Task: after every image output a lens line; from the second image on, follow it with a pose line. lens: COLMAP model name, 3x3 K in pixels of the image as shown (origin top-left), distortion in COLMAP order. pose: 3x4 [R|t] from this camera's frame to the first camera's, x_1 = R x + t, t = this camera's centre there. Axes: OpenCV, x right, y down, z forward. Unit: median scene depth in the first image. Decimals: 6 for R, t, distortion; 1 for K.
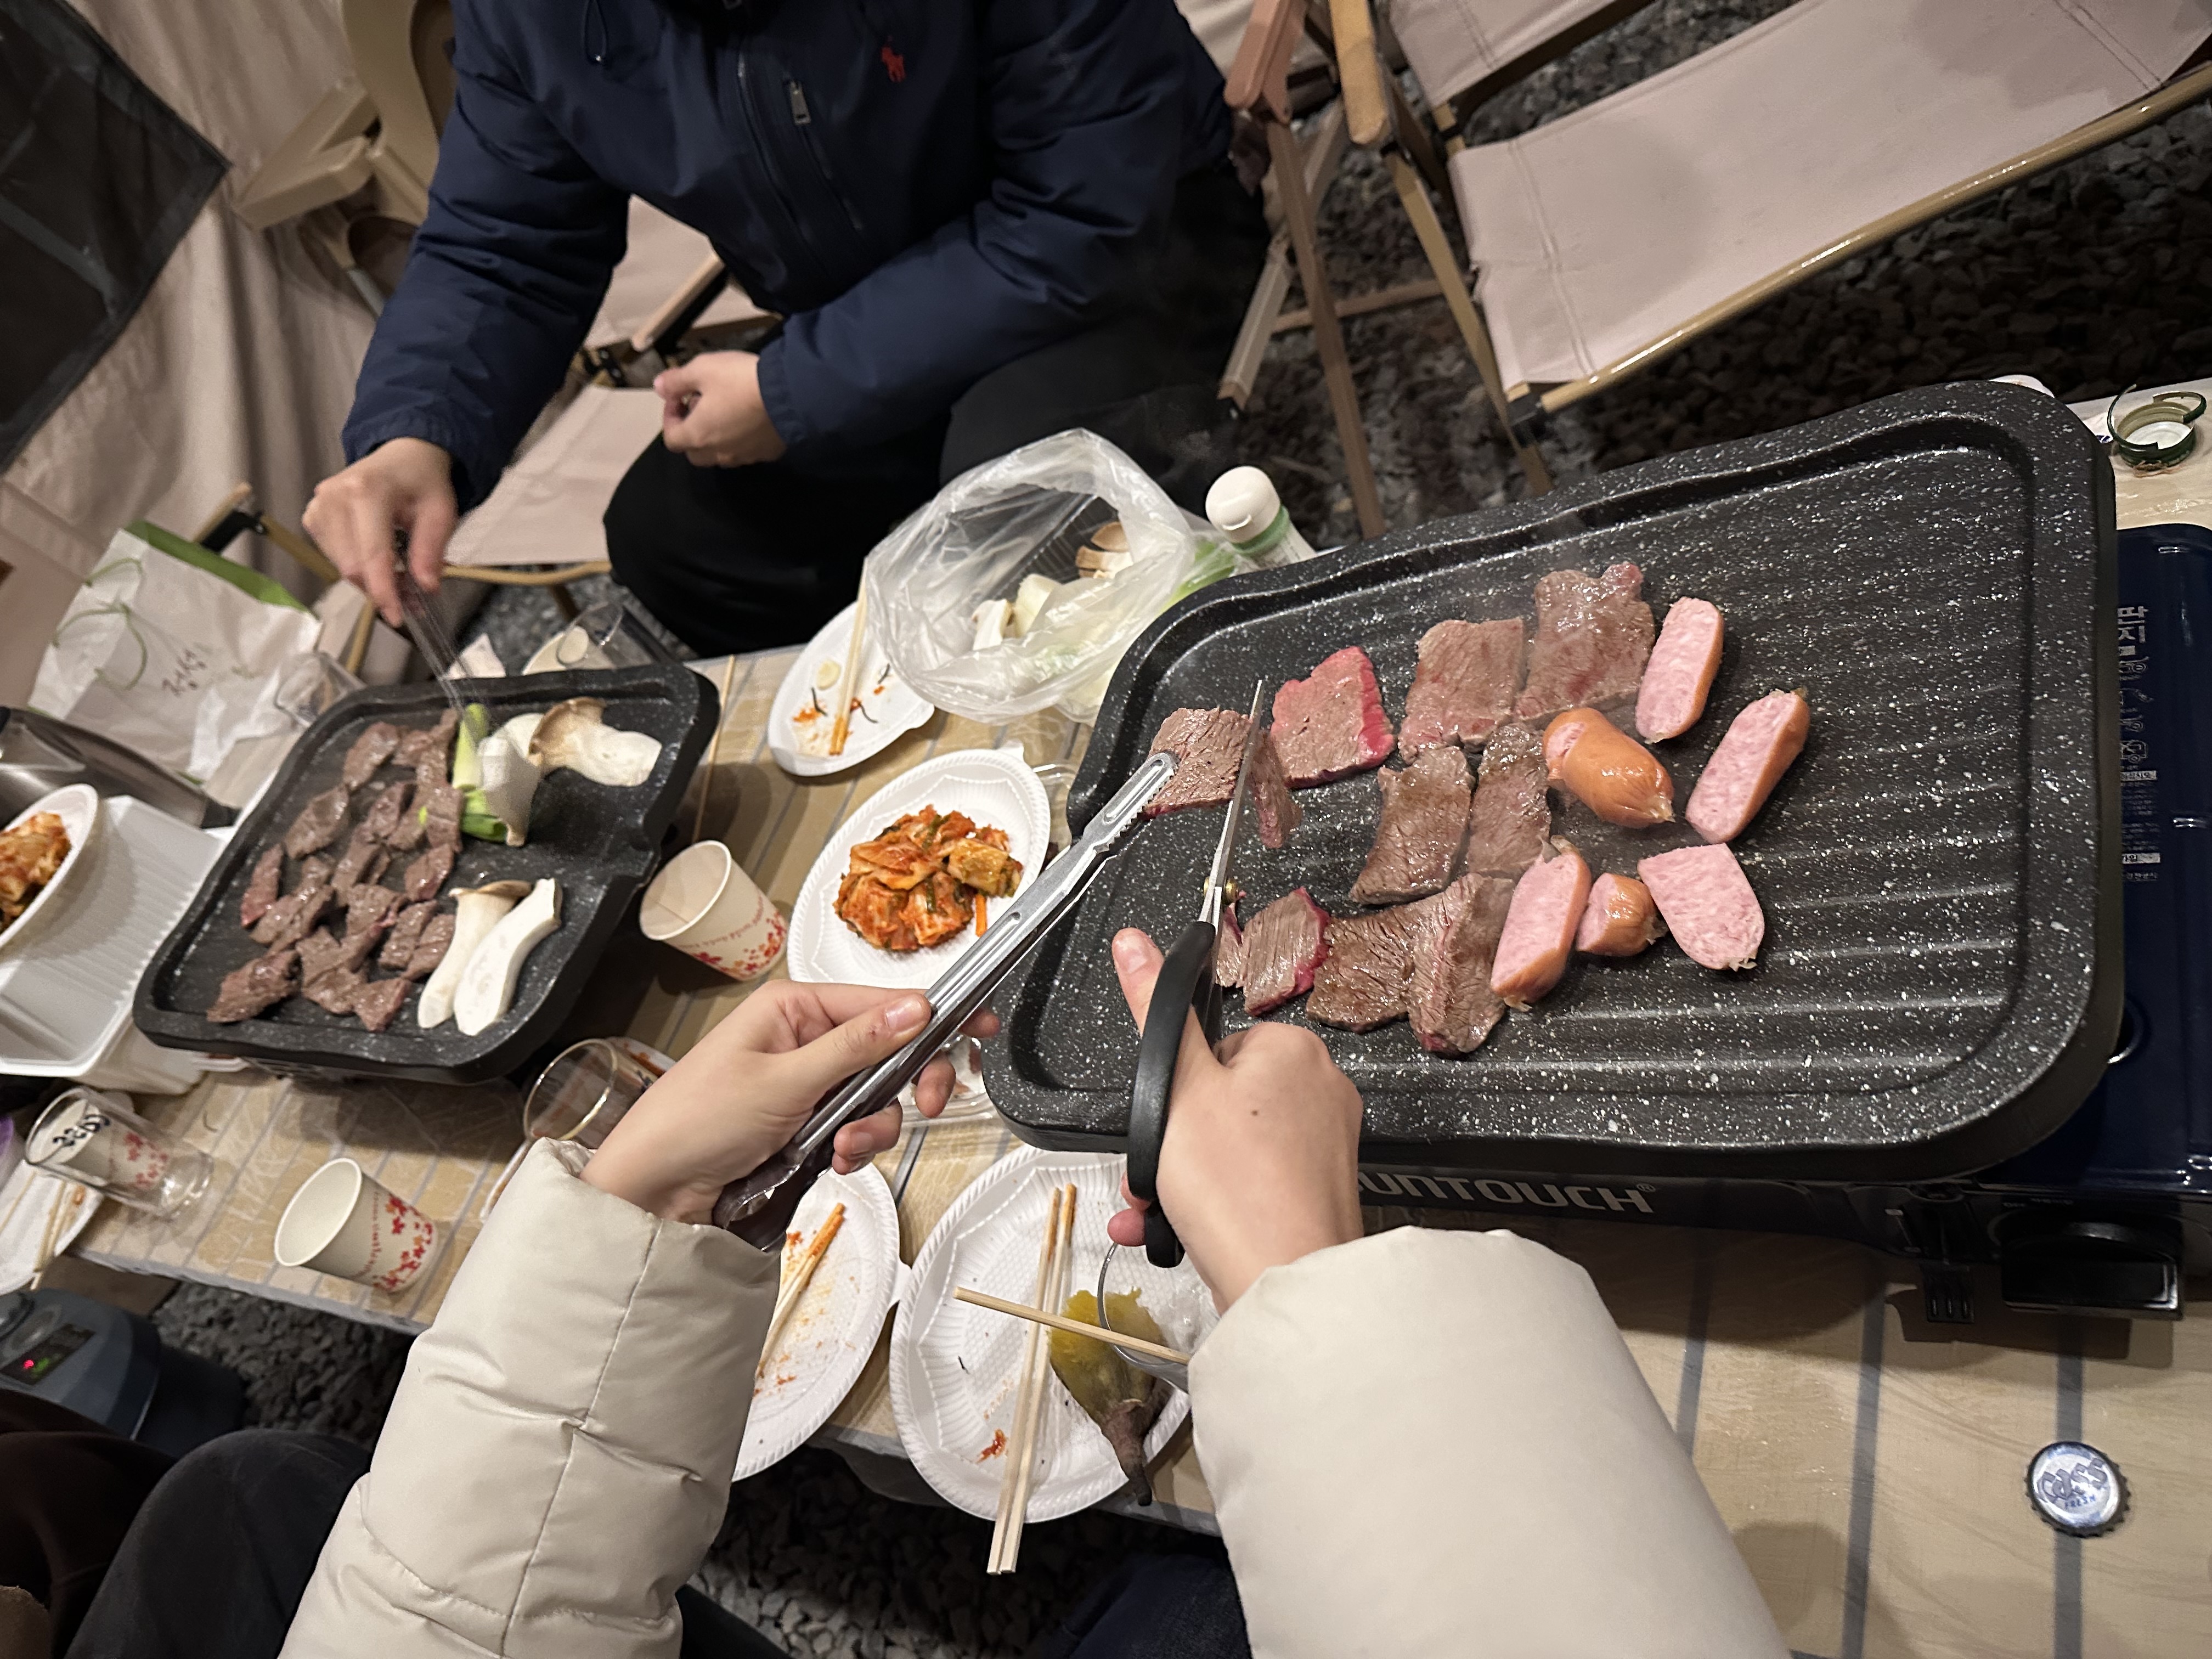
lens RADIAL K [[1501.4, 0, 1119.5], [0, 1501.4, 827.1], [0, 0, 1]] dist [0.014604, -0.030558]
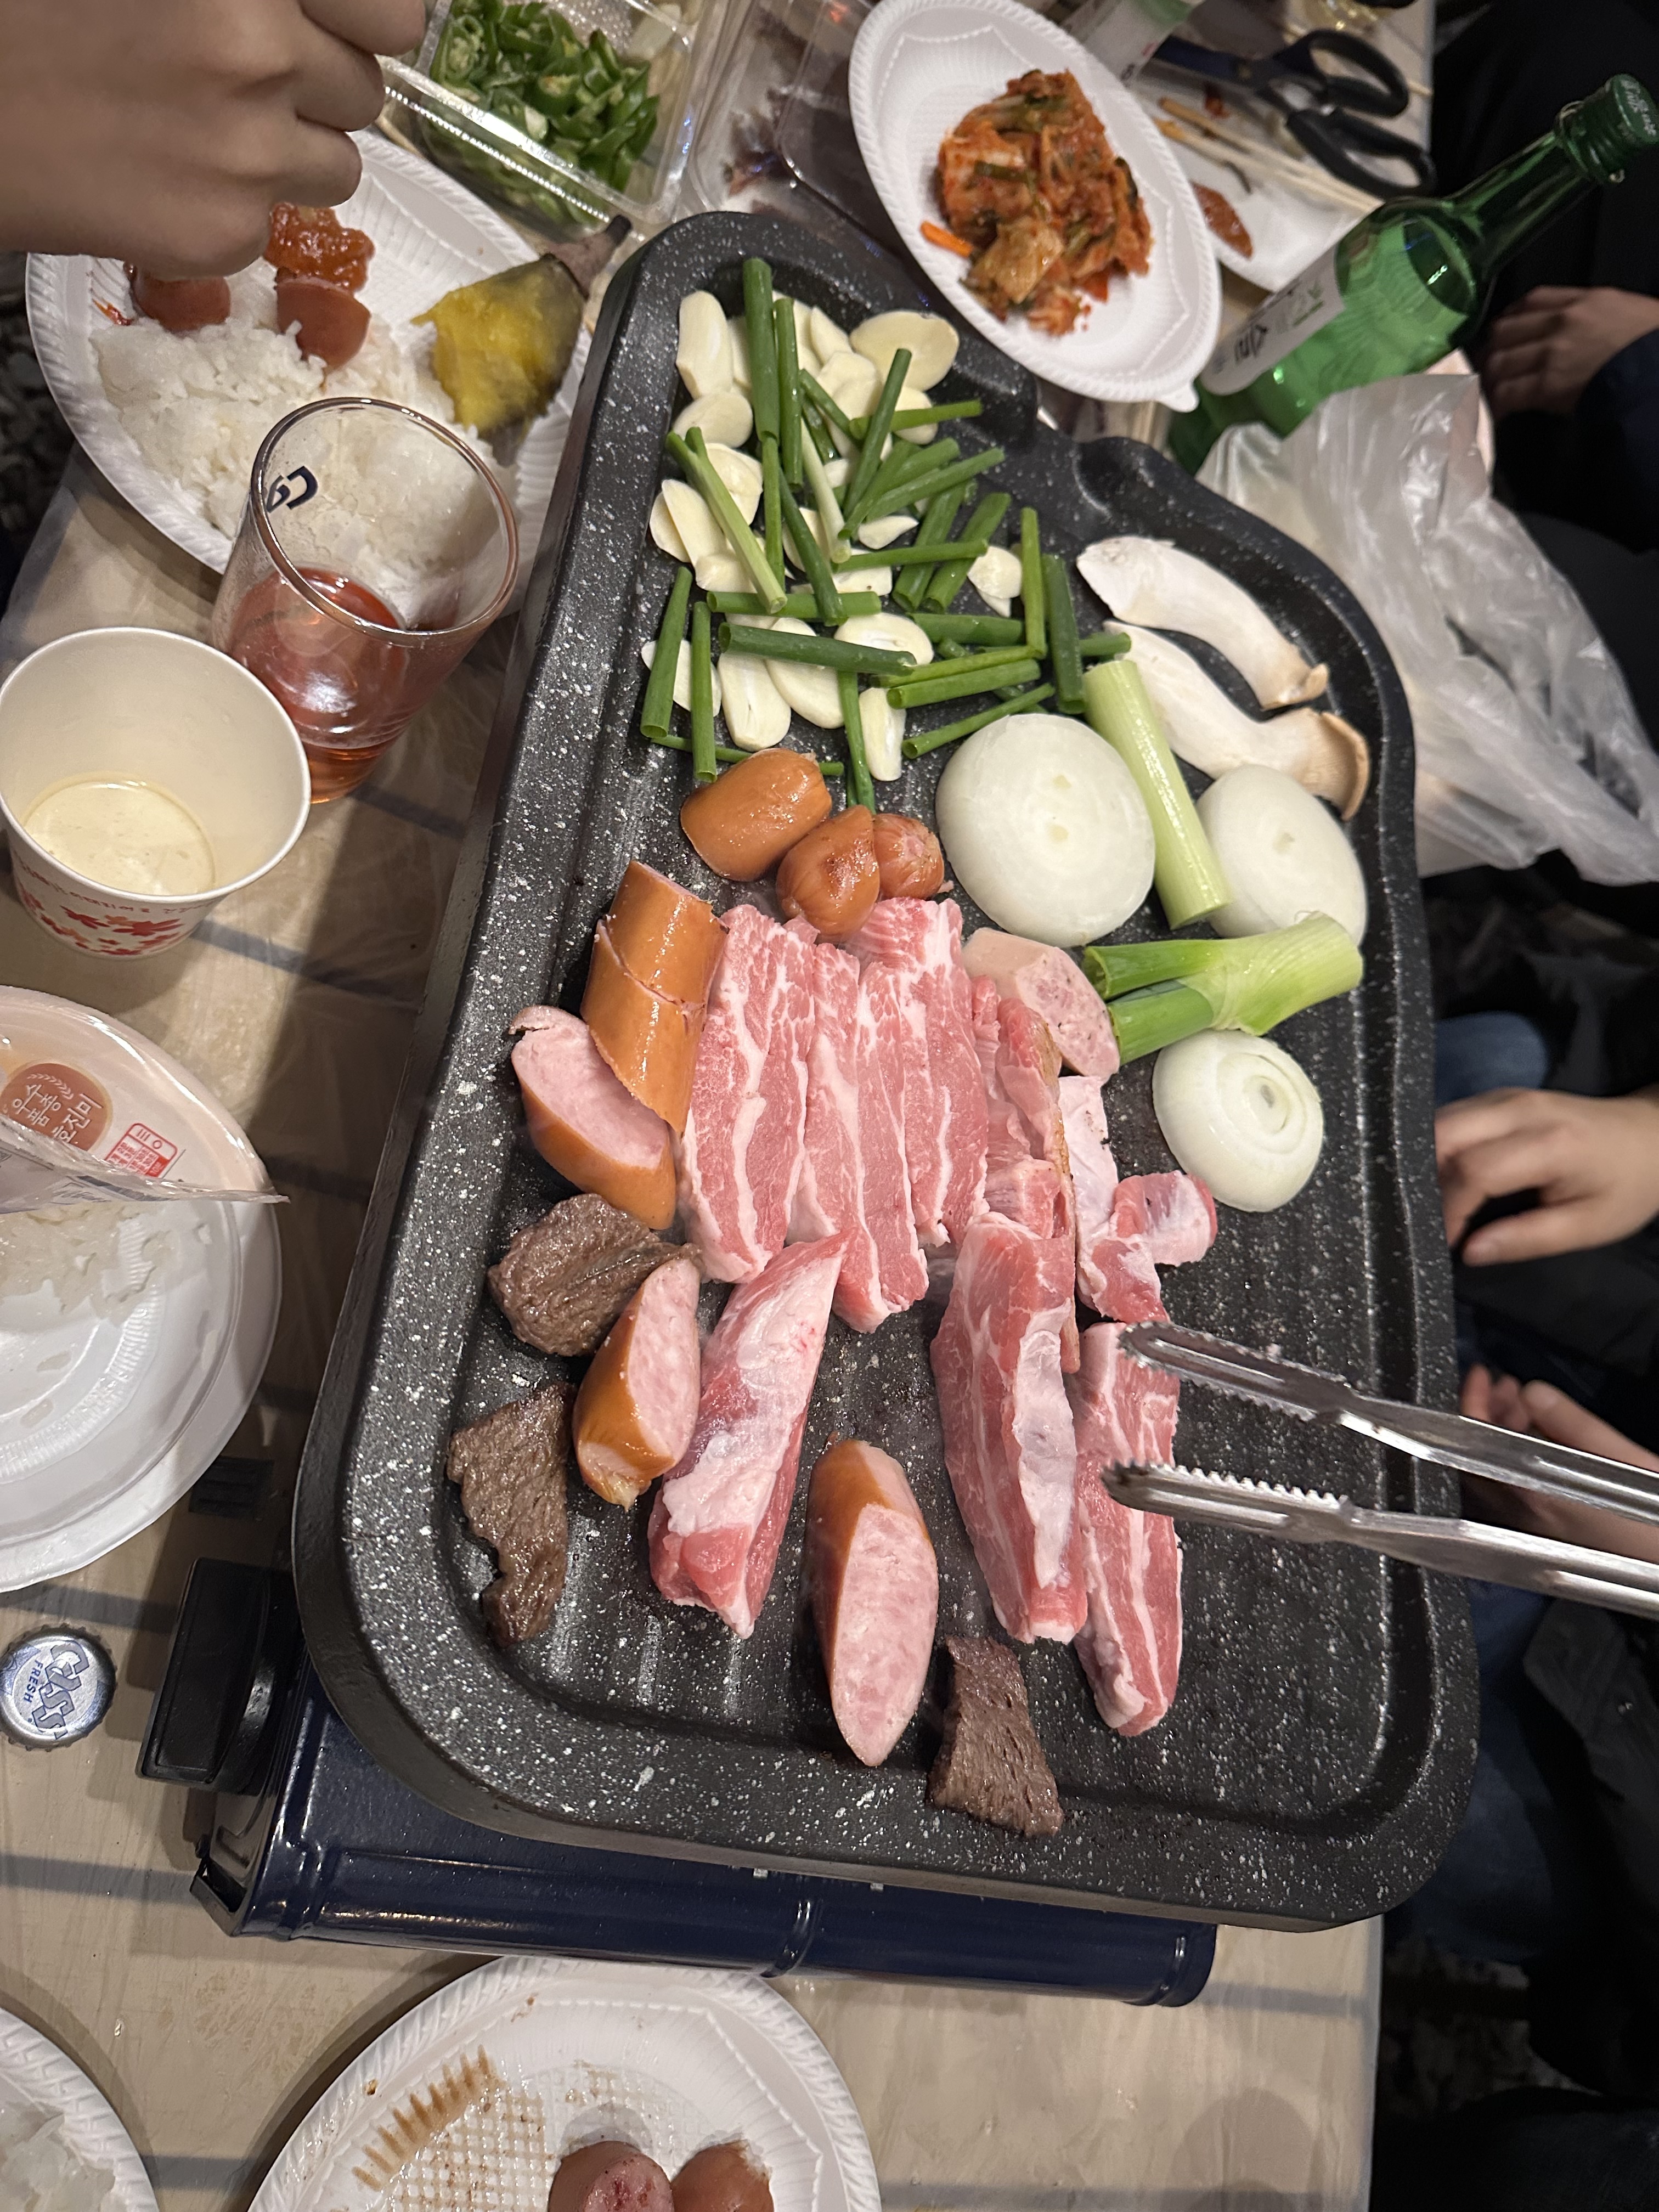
lens RADIAL K [[1501.4, 0, 829.5], [0, 1501.4, 1106.0], [0, 0, 1]] dist [0.014604, -0.030558]
pose [[-0.142816, 0.951807, 0.271416, 0.142950], [-0.974572, -0.183075, 0.129204, -0.040797], [0.172667, -0.246062, 0.953750, 0.424178]]
